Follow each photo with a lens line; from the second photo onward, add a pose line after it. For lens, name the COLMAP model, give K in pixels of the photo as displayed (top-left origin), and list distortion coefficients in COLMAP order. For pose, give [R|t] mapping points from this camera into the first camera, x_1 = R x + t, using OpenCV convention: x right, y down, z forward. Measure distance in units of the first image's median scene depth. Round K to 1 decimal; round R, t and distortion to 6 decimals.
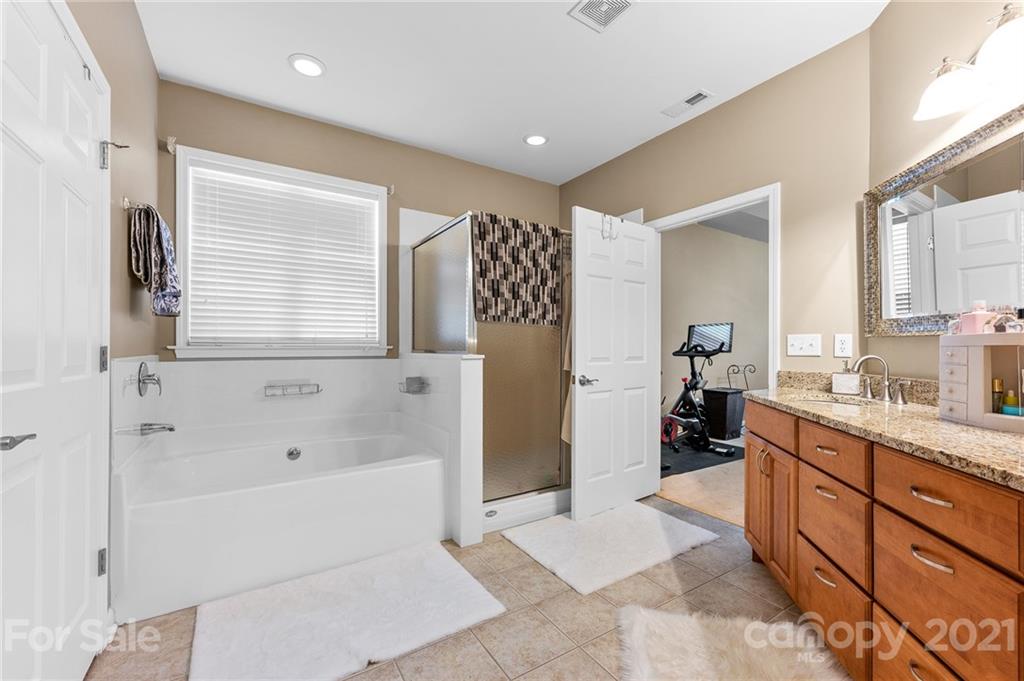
lens RADIAL K [[419.4, 0, 510.8], [0, 419.4, 342.3], [0, 0, 1]] dist [-0.000332, 0.000041]
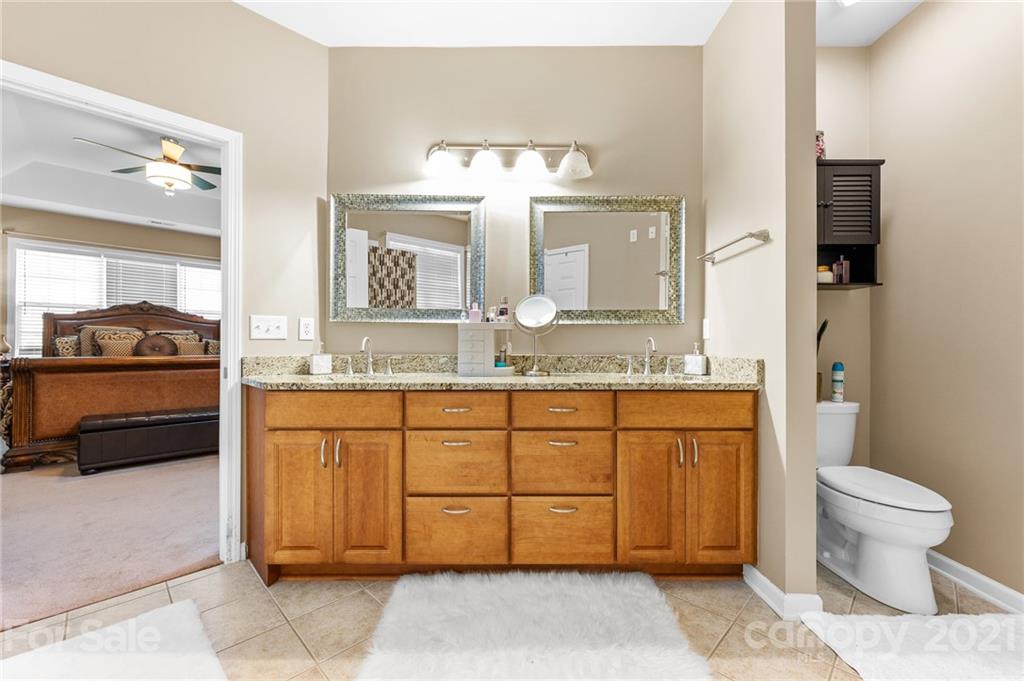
lens RADIAL K [[419.4, 0, 510.8], [0, 419.4, 342.3], [0, 0, 1]] dist [-0.000332, 0.000041]
pose [[-0.213655, -0.002731, 0.976905, -0.281014], [-0.014571, 0.999894, -0.000391, 0.028657], [-0.976801, -0.014318, -0.213672, 0.611383]]
